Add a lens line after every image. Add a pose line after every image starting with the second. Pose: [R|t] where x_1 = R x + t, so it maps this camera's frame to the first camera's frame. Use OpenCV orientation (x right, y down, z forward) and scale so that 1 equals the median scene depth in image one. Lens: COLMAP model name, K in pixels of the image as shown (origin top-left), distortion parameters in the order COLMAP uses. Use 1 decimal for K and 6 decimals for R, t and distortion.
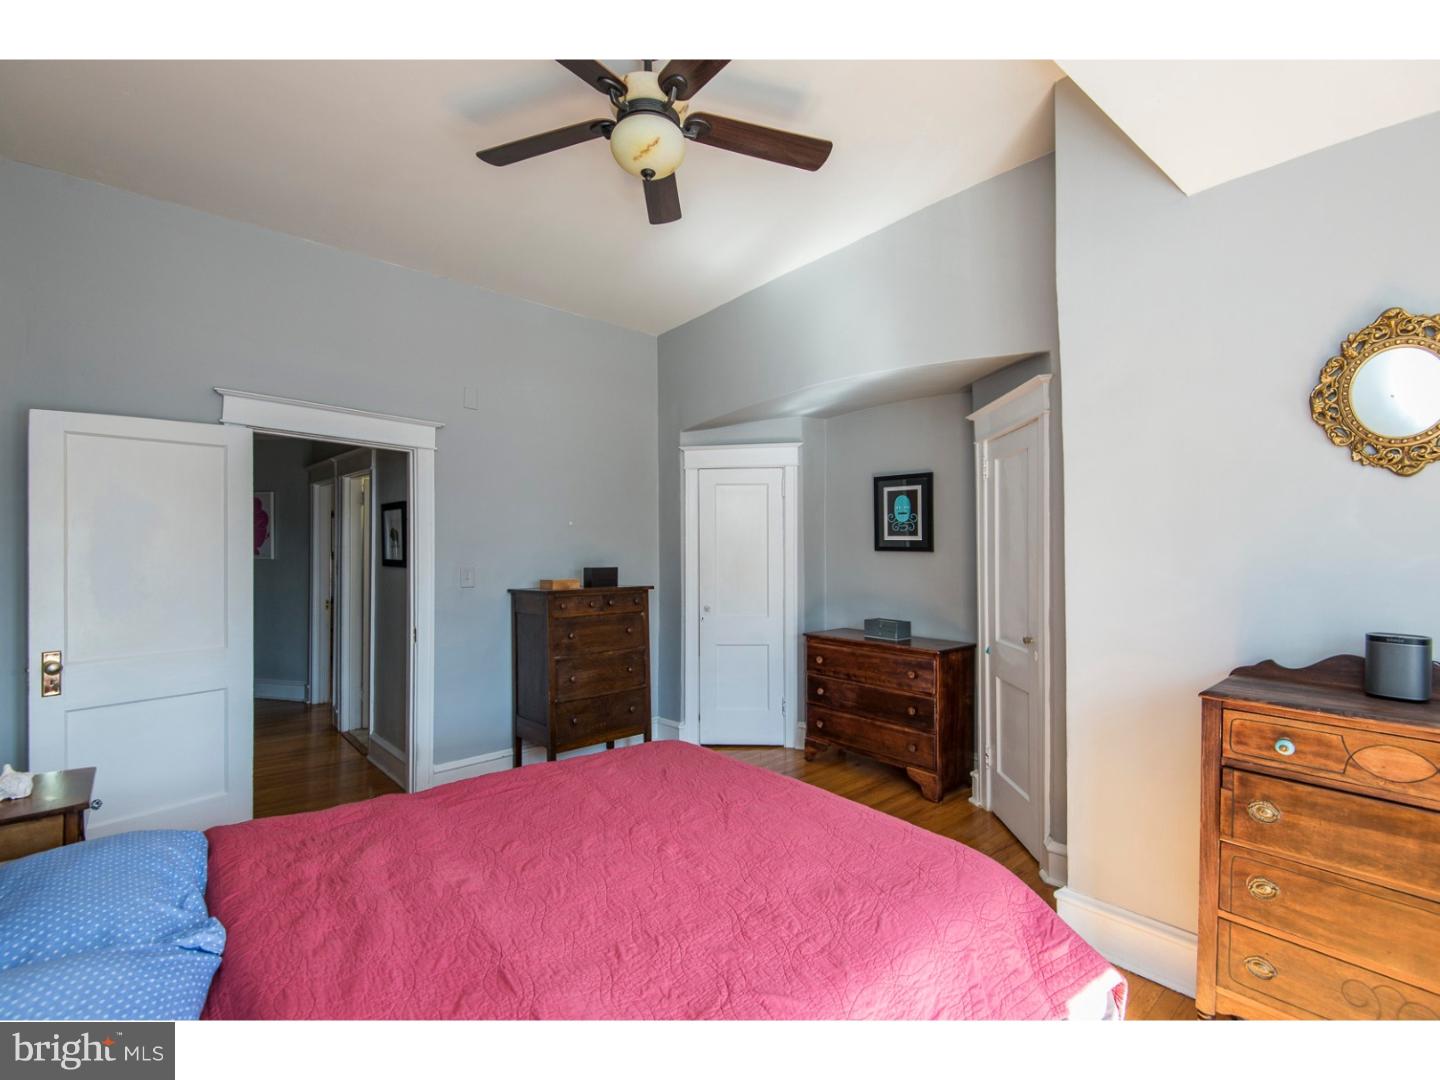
lens RADIAL K [[666.2, 0, 718.5], [0, 666.2, 552.0], [0, 0, 1]] dist [0.043109, -0.028087]
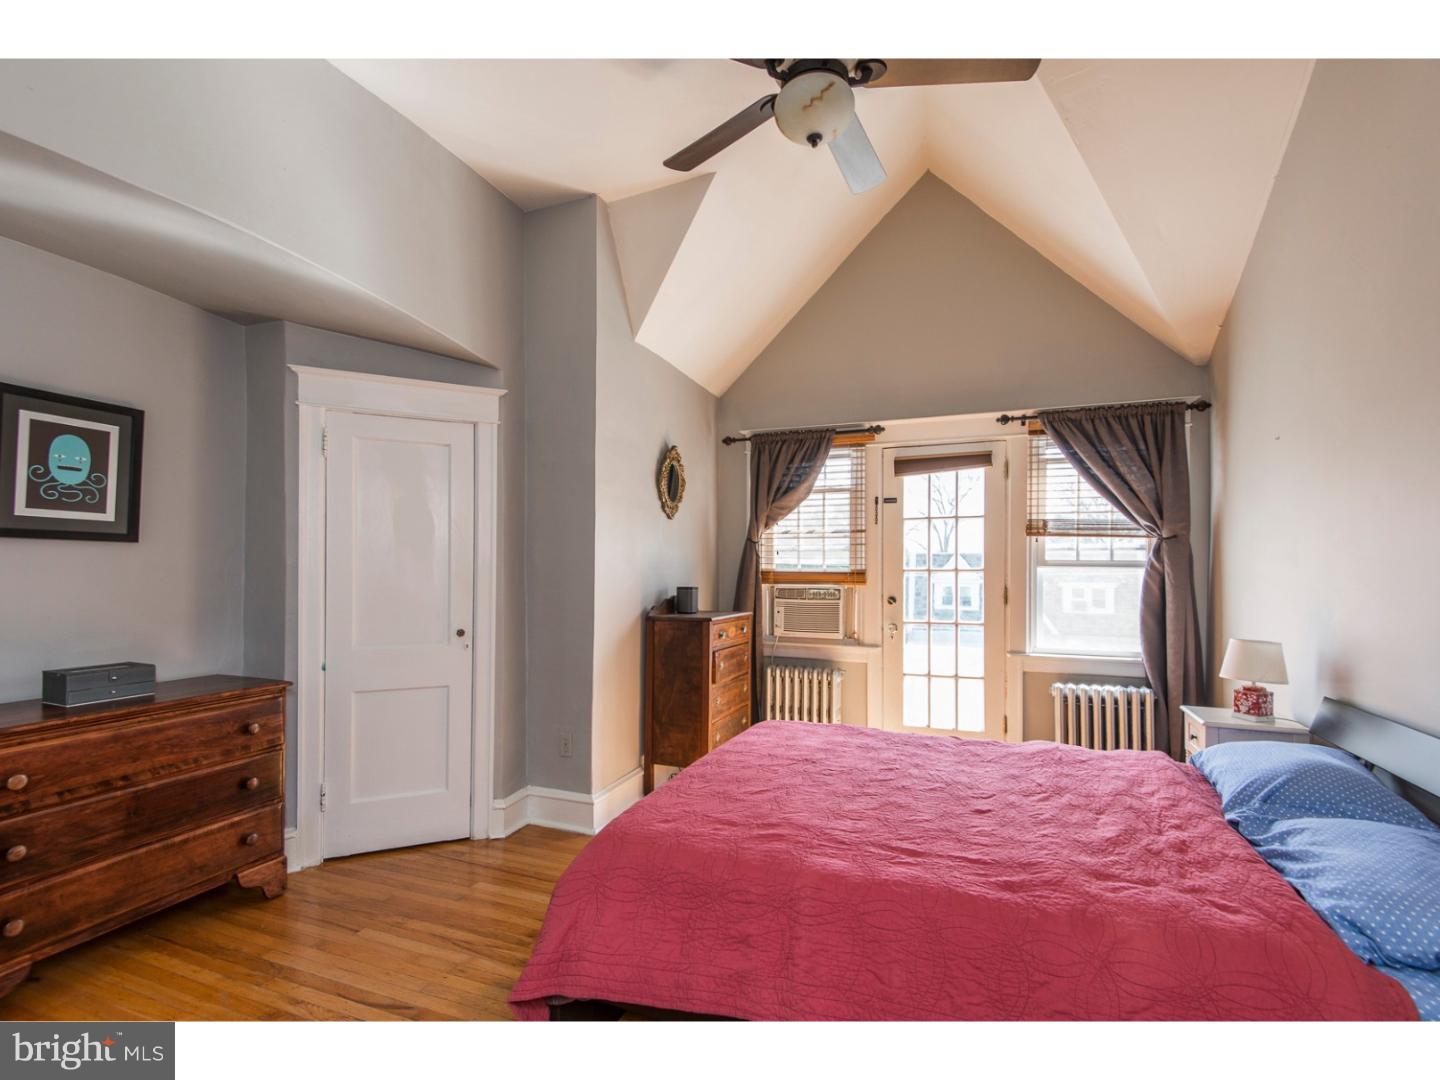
lens RADIAL K [[666.2, 0, 718.5], [0, 666.2, 552.0], [0, 0, 1]] dist [0.043109, -0.028087]
pose [[-0.456869, 0.005818, 0.889515, -0.466194], [-0.005453, 0.999942, -0.009341, 0.012116], [-0.889517, -0.009119, -0.456811, 0.812323]]
